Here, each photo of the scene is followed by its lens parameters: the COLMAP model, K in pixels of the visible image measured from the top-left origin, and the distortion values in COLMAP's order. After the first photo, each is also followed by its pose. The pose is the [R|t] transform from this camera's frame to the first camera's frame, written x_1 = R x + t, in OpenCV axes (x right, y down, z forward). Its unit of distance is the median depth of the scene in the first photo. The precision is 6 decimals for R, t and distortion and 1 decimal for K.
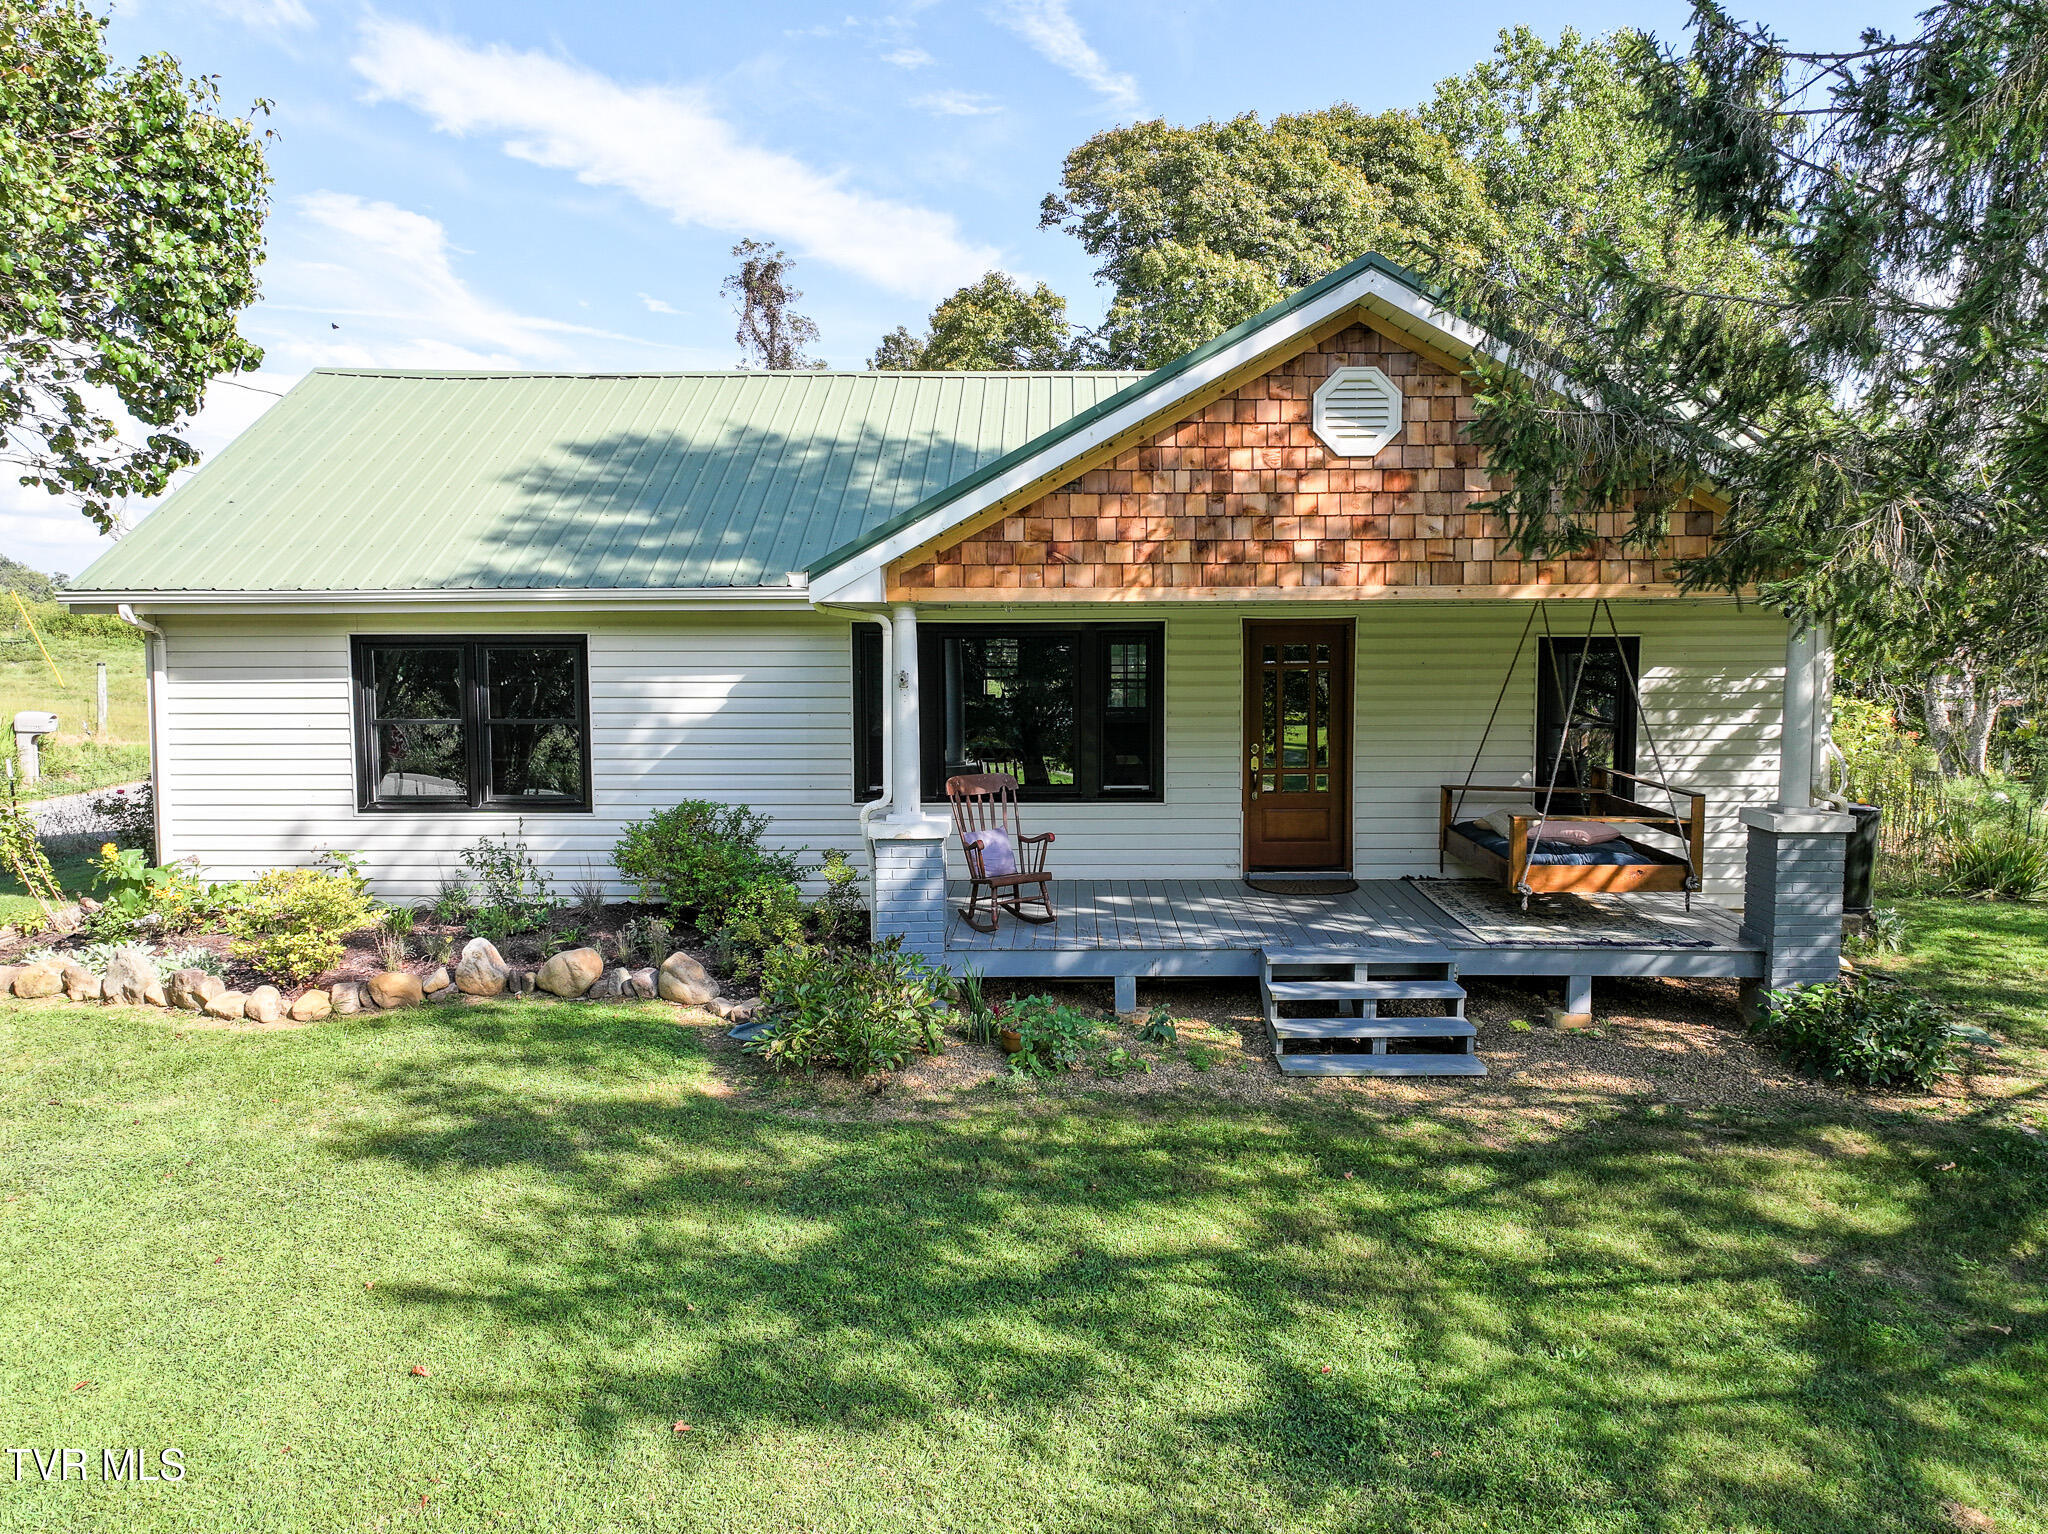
lens RADIAL K [[1453.1, 0, 1022.4], [0, 1453.1, 751.3], [0, 0, 1]] dist [-0.005636, 0.022134]
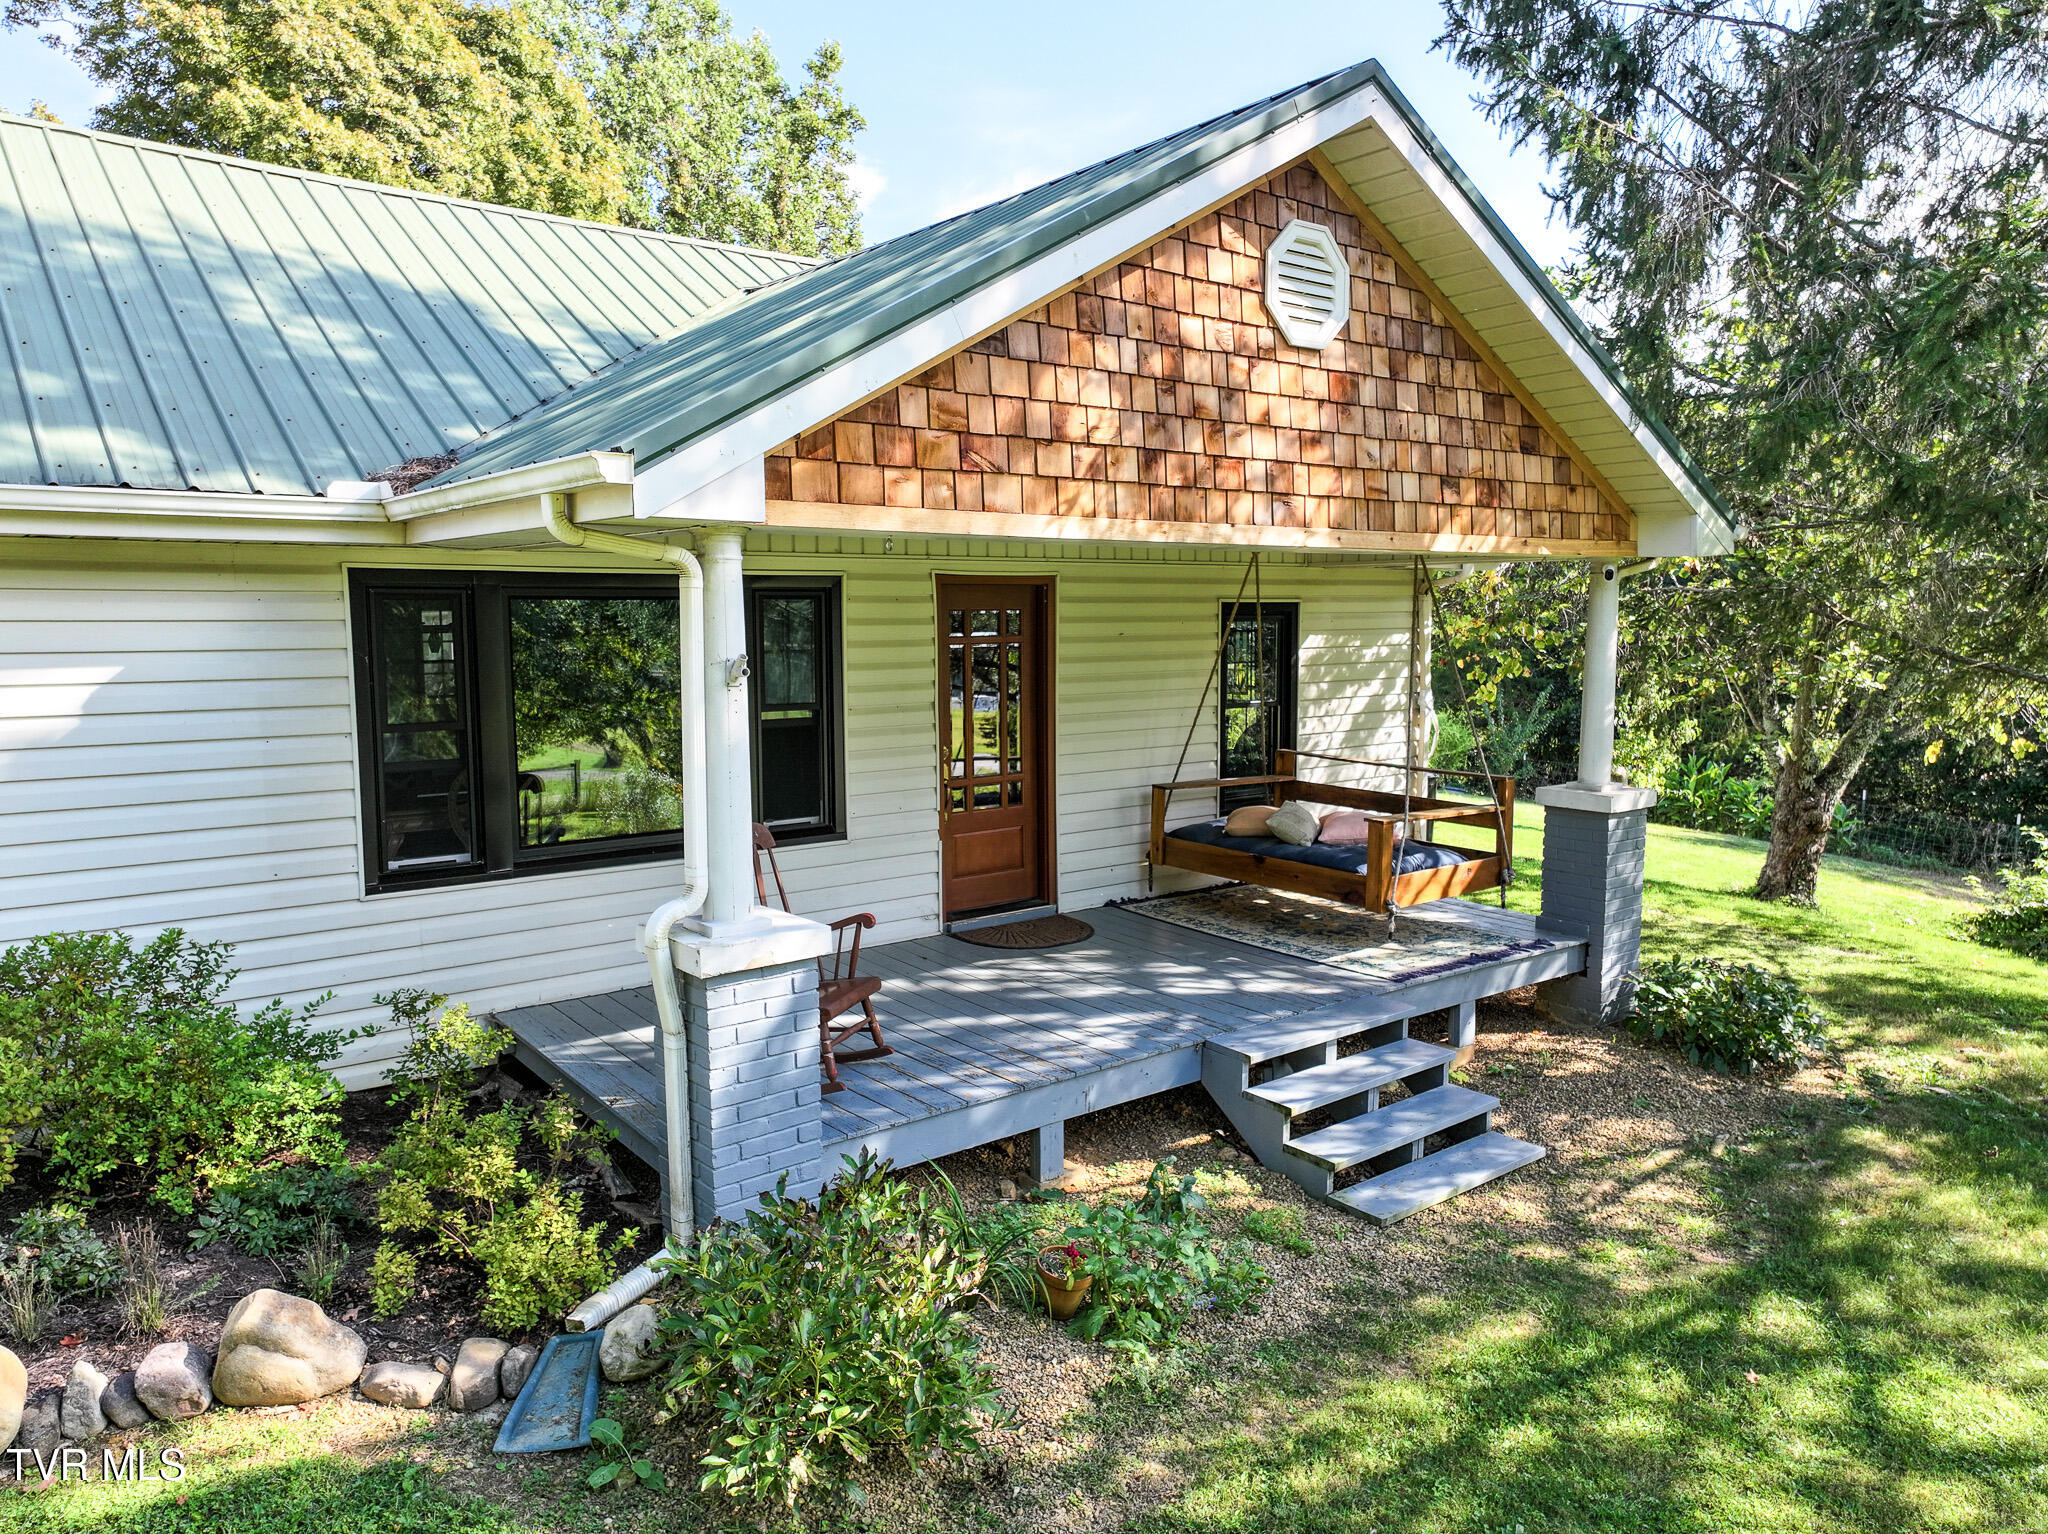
lens RADIAL K [[1453.1, 0, 1043.8], [0, 1453.1, 758.6], [0, 0, 1]] dist [-0.005636, 0.022134]
pose [[0.762414, -0.064163, 0.643901, -0.330332], [0.048713, 0.997939, 0.041763, -0.032701], [-0.645254, -0.000475, 0.763968, 0.498140]]
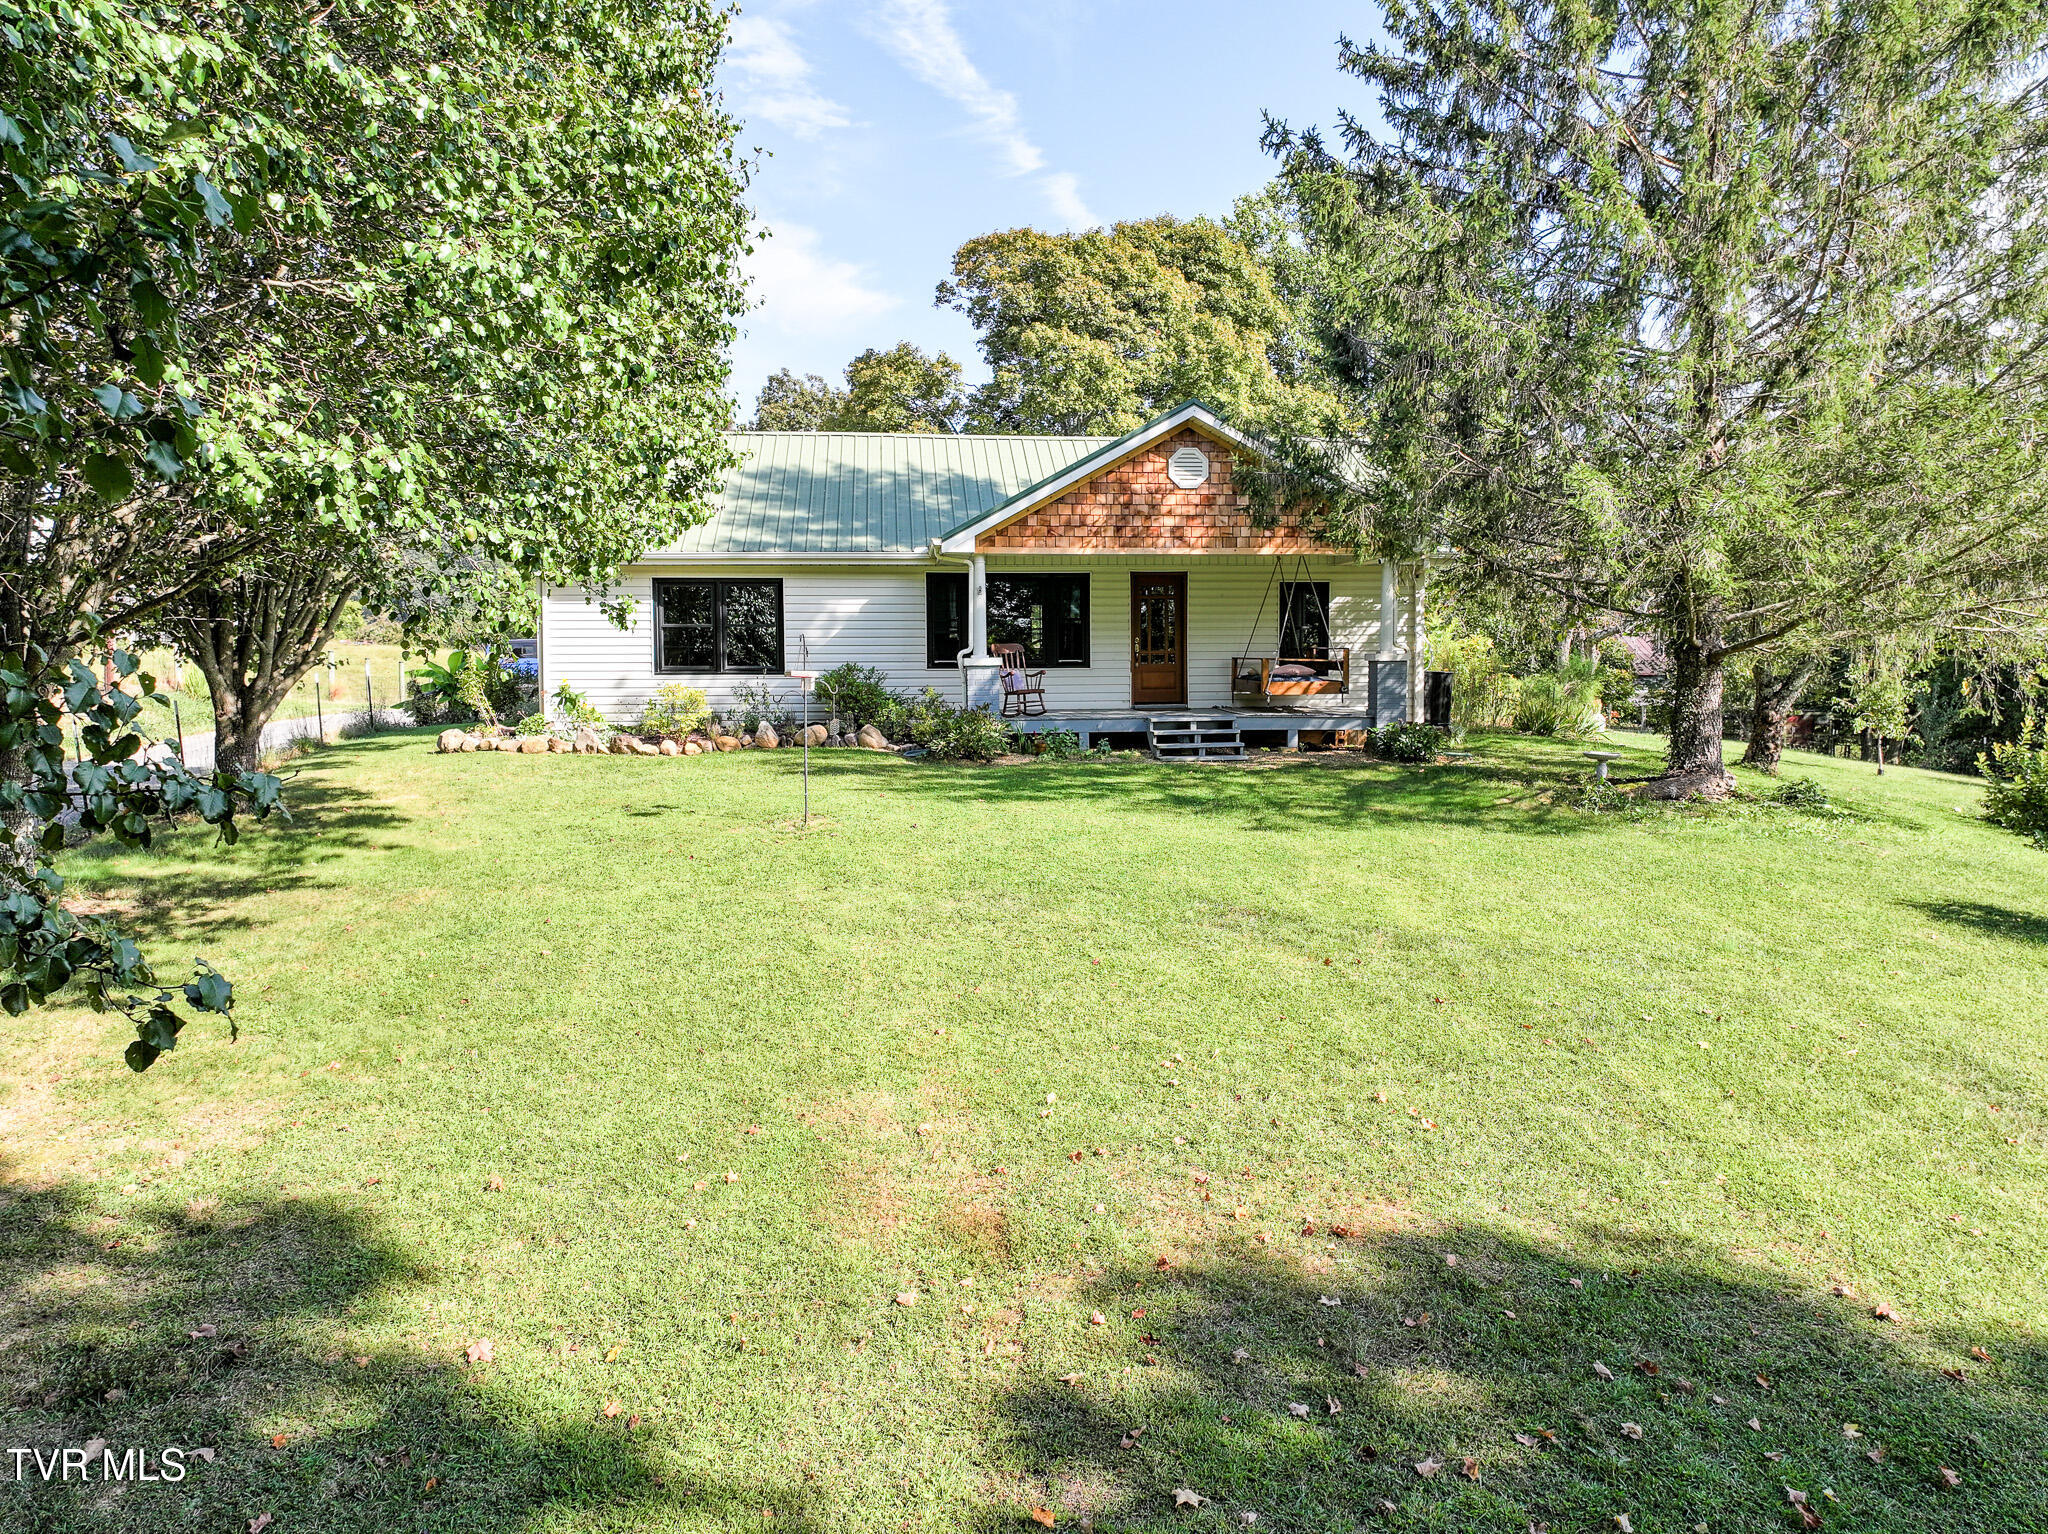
lens RADIAL K [[1453.1, 0, 1025.8], [0, 1453.1, 746.8], [0, 0, 1]] dist [-0.005636, 0.022134]
pose [[0.992528, -0.007750, 0.121770, -0.265355], [0.010350, 0.999731, -0.020735, 0.215070], [-0.121577, 0.021841, 0.992342, -1.062507]]
